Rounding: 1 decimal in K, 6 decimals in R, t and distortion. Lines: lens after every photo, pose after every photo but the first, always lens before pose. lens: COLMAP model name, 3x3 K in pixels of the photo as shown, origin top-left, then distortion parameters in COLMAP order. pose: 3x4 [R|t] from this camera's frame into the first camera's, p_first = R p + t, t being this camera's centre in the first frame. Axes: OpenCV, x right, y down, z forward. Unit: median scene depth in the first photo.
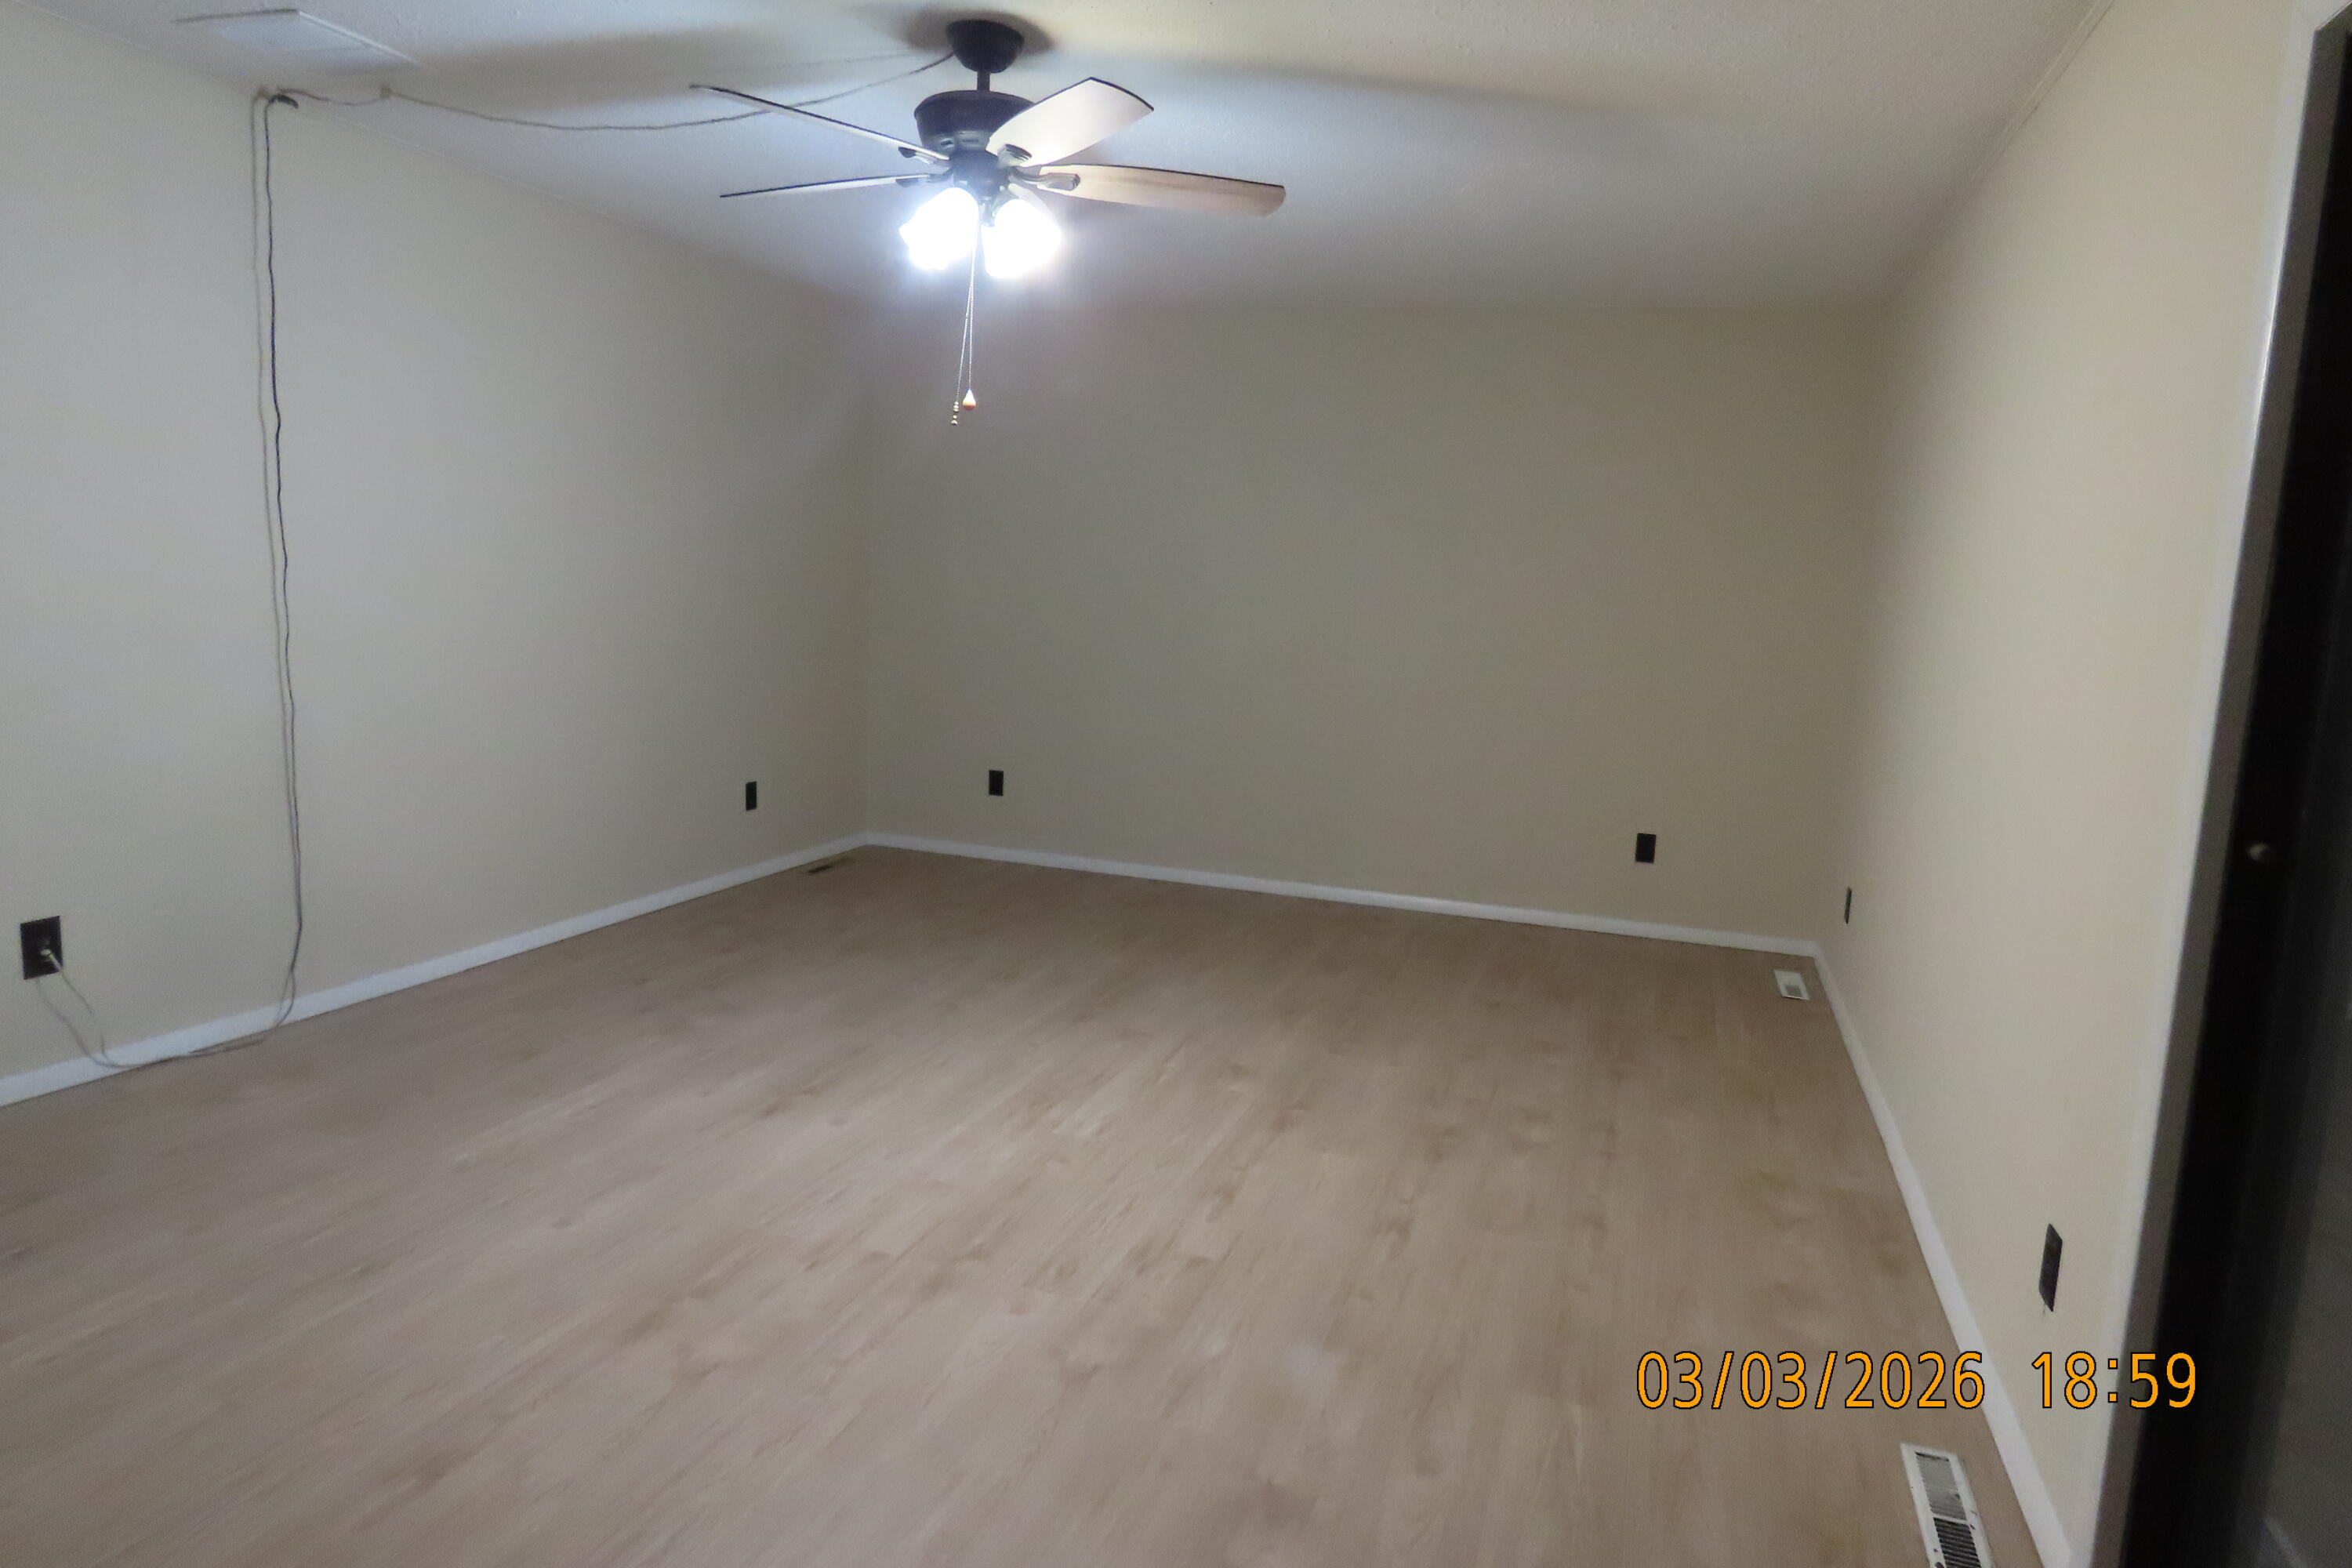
lens RADIAL K [[1485.9, 0, 1176.0], [0, 1485.9, 784.0], [0, 0, 1]] dist [-0.000387, -0.001741]
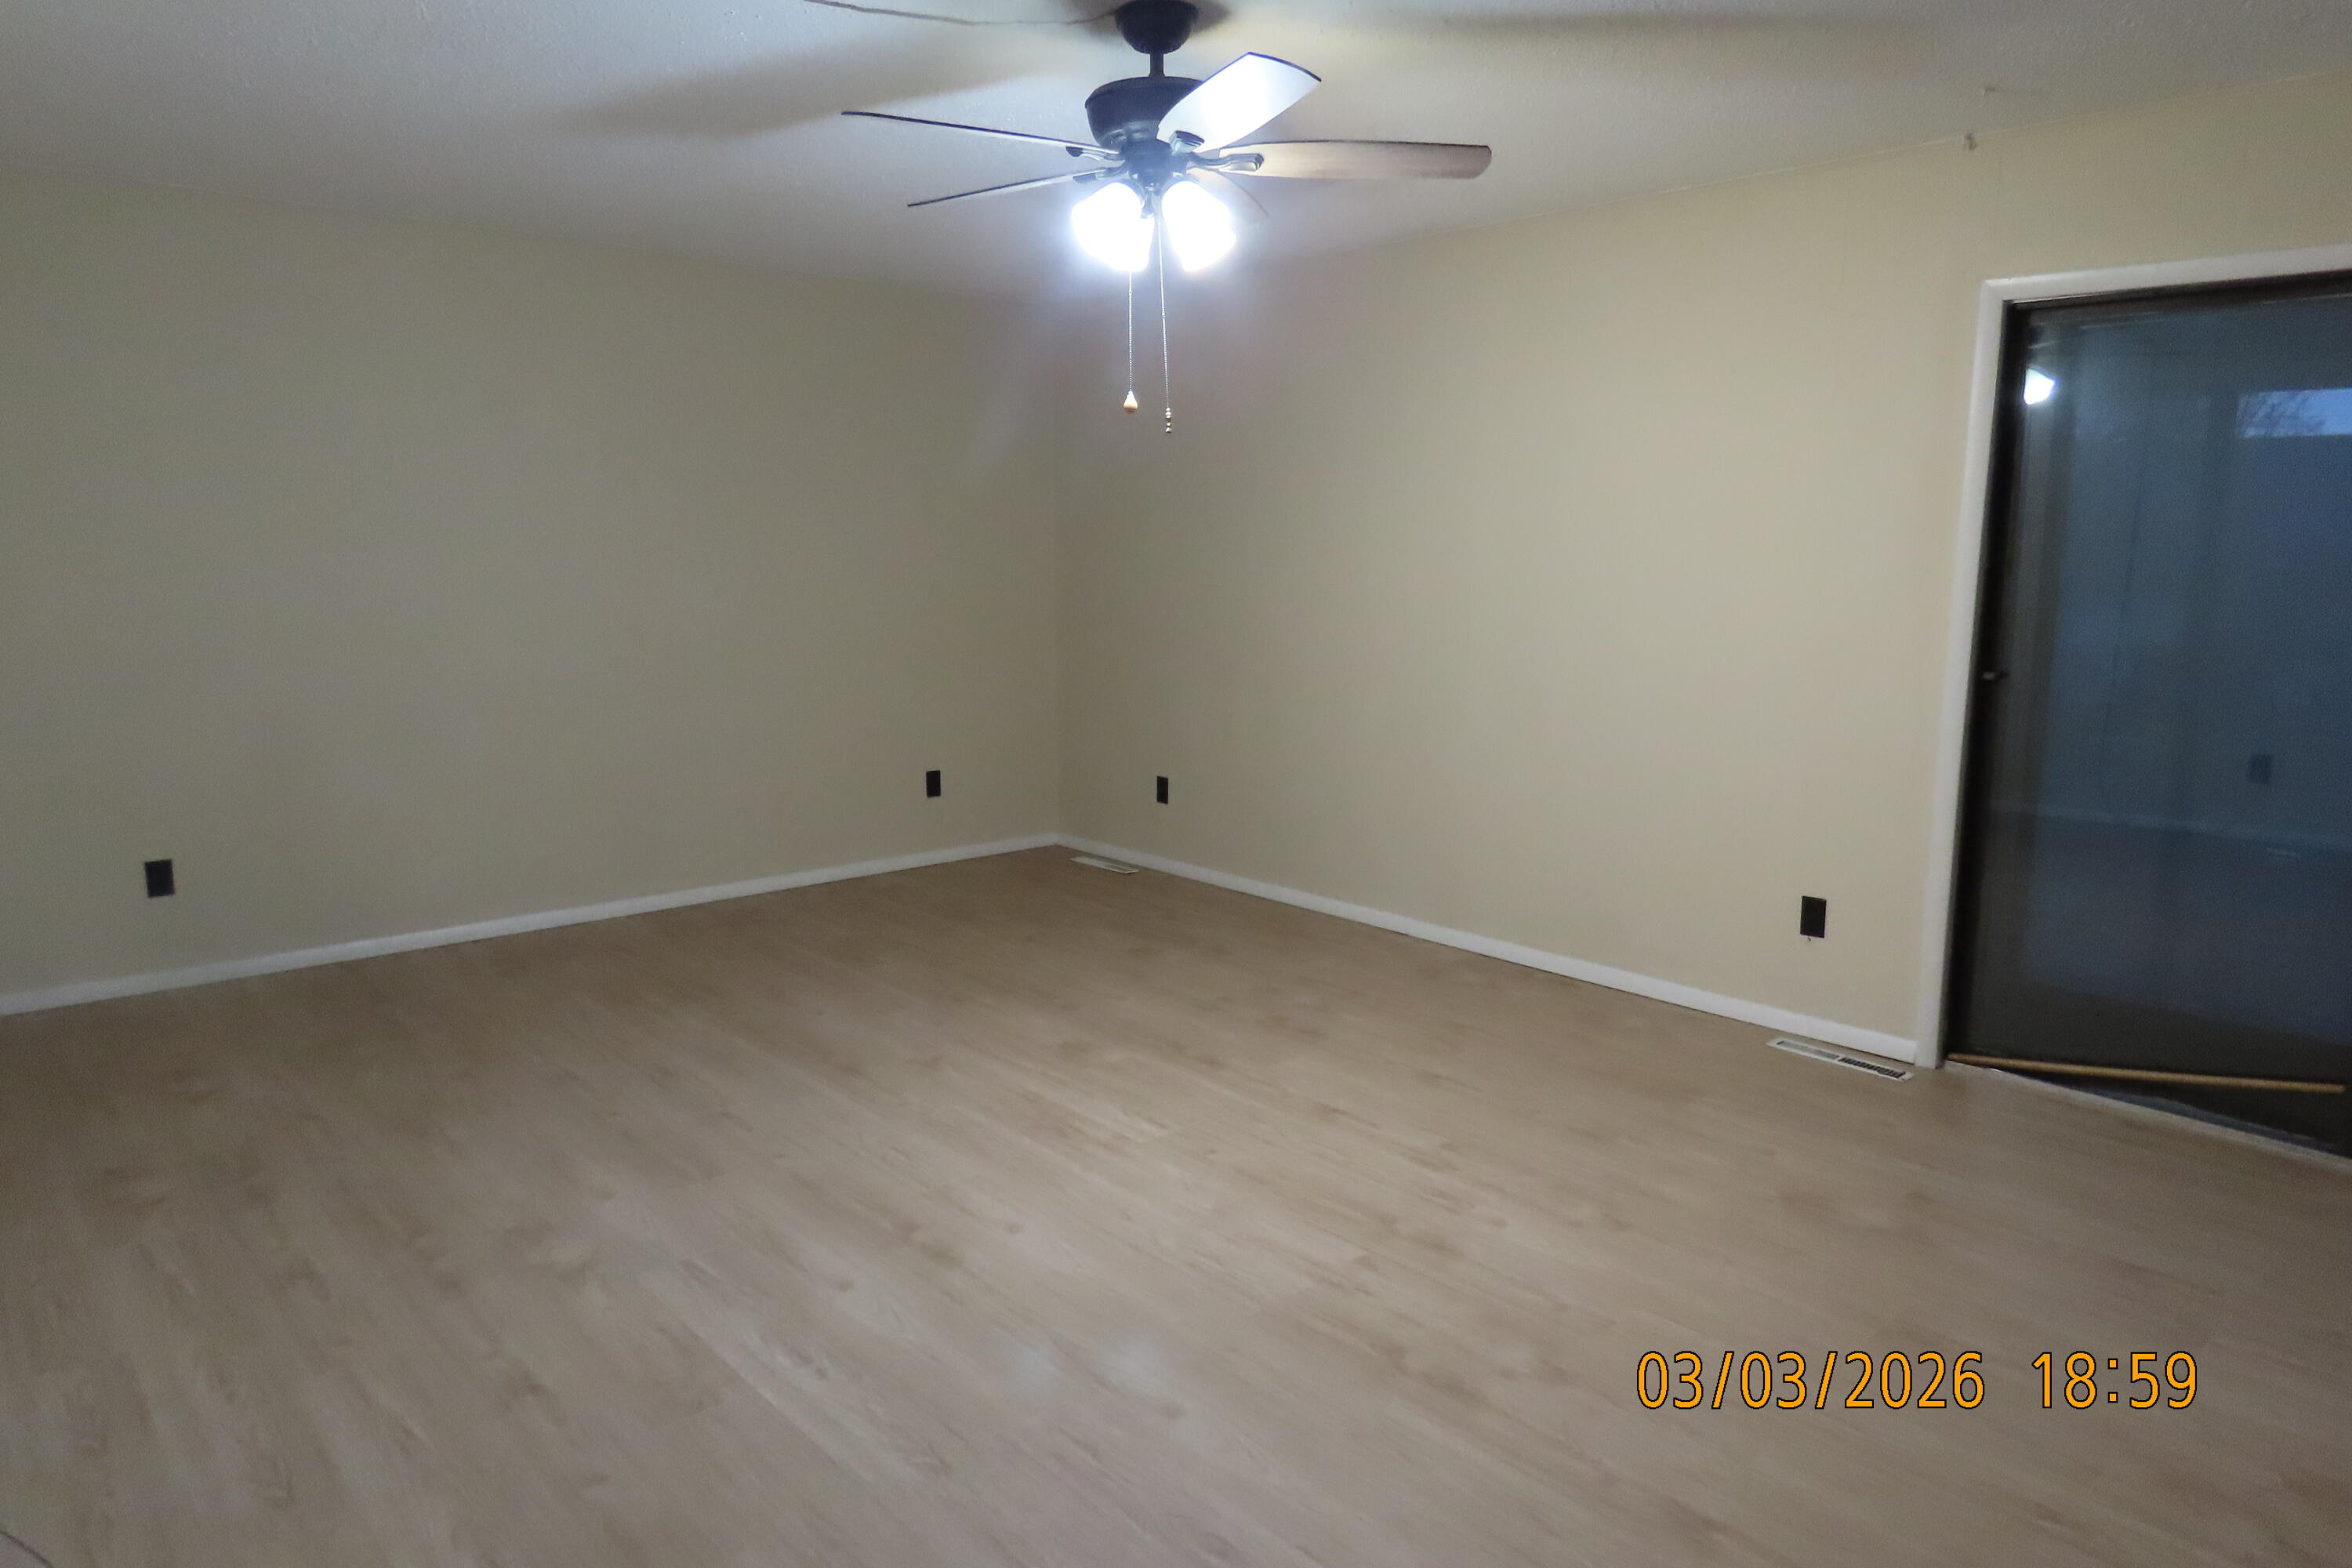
lens RADIAL K [[1485.9, 0, 1176.0], [0, 1485.9, 784.0], [0, 0, 1]] dist [-0.000387, -0.001741]
pose [[0.490504, -0.187224, 0.851089, -0.956027], [0.140837, 0.980840, 0.134599, -0.143136], [-0.859983, 0.053844, 0.507474, 0.510176]]
